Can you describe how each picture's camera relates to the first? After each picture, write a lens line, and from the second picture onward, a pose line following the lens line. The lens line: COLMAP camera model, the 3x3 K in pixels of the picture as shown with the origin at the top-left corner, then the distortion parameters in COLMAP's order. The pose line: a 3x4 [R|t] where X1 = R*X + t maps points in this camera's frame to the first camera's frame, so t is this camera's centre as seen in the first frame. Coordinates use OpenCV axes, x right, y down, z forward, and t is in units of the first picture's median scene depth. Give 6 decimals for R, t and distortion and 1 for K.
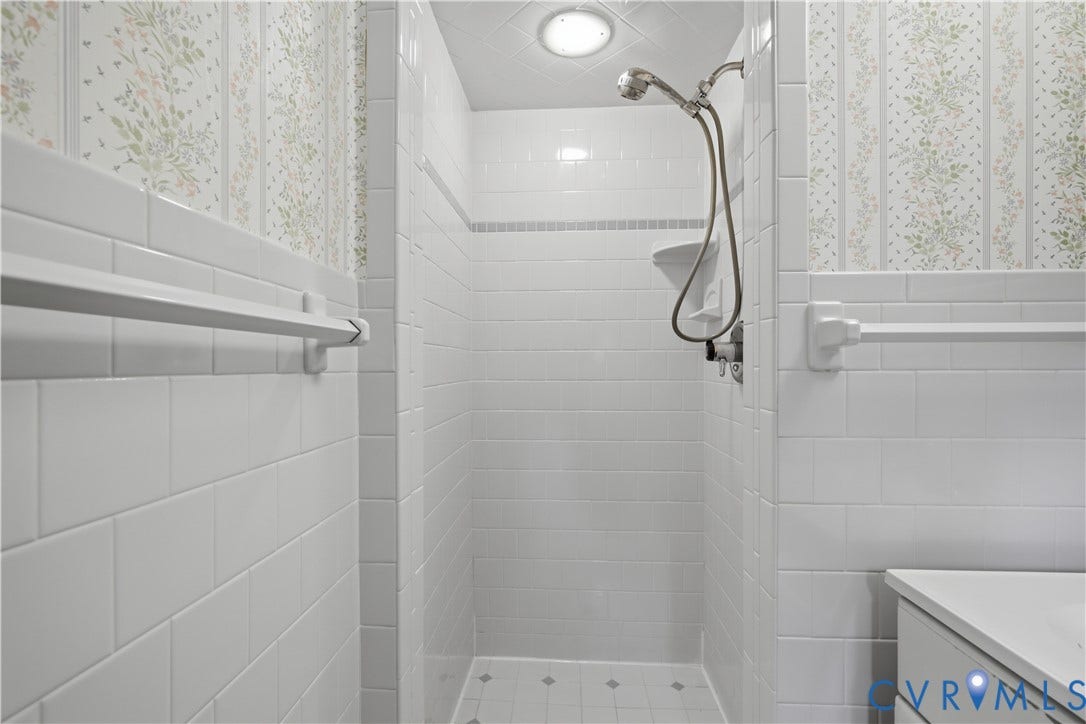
lens RADIAL K [[494.1, 0, 543.0], [0, 494.1, 366.9], [0, 0, 1]] dist [-0.000687, 0.002048]
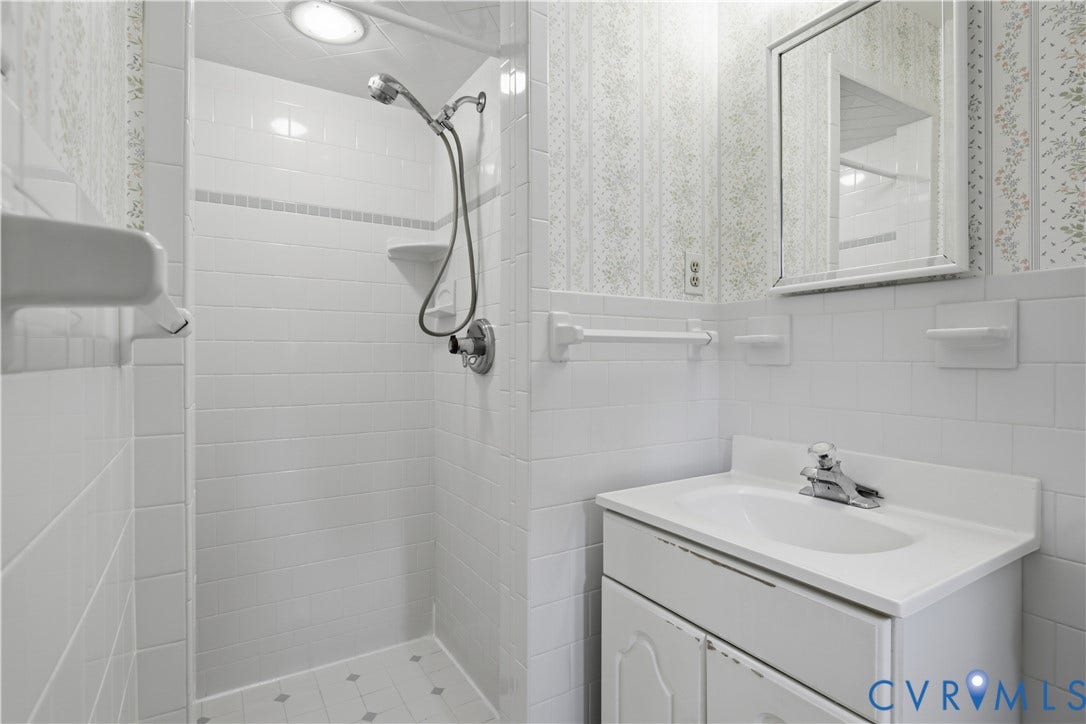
lens RADIAL K [[535.9, 0, 542.9], [0, 535.9, 359.4], [0, 0, 1]] dist [0.001182, 0.000102]
pose [[0.820484, -0.001288, 0.571668, -0.328481], [0.001317, 0.999999, 0.000362, 0.001319], [-0.571668, 0.000456, 0.820485, -0.212967]]
